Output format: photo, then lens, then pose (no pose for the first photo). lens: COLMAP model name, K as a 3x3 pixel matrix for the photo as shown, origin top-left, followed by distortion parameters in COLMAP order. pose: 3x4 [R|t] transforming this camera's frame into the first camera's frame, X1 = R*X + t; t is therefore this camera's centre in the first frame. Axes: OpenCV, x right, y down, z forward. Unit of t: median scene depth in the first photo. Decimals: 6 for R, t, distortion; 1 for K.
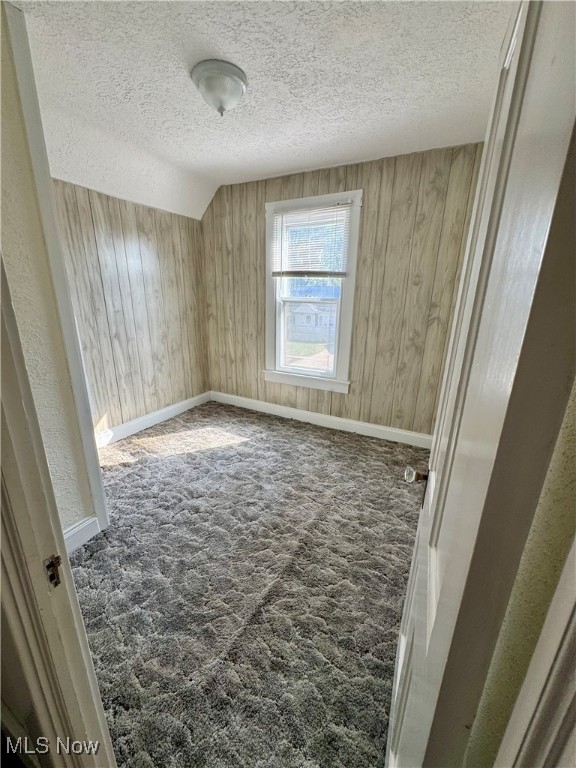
lens RADIAL K [[307.6, 0, 289.2], [0, 307.6, 383.5], [0, 0, 1]] dist [-0.003034, 0.000122]
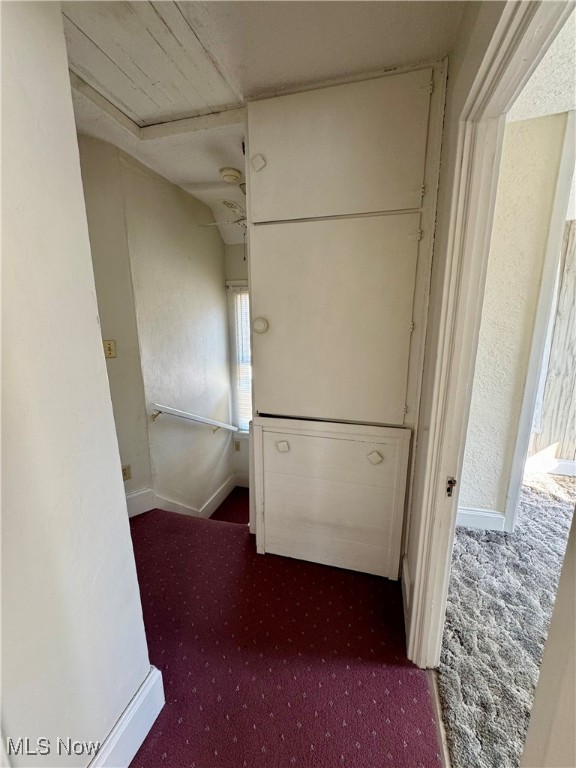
lens RADIAL K [[307.6, 0, 290.6], [0, 307.6, 384.2], [0, 0, 1]] dist [-0.003034, 0.000122]
pose [[0.209177, 0.181979, -0.960796, 0.209409], [-0.265163, 0.956275, 0.123393, 0.038065], [0.941240, 0.228957, 0.248285, -0.136832]]
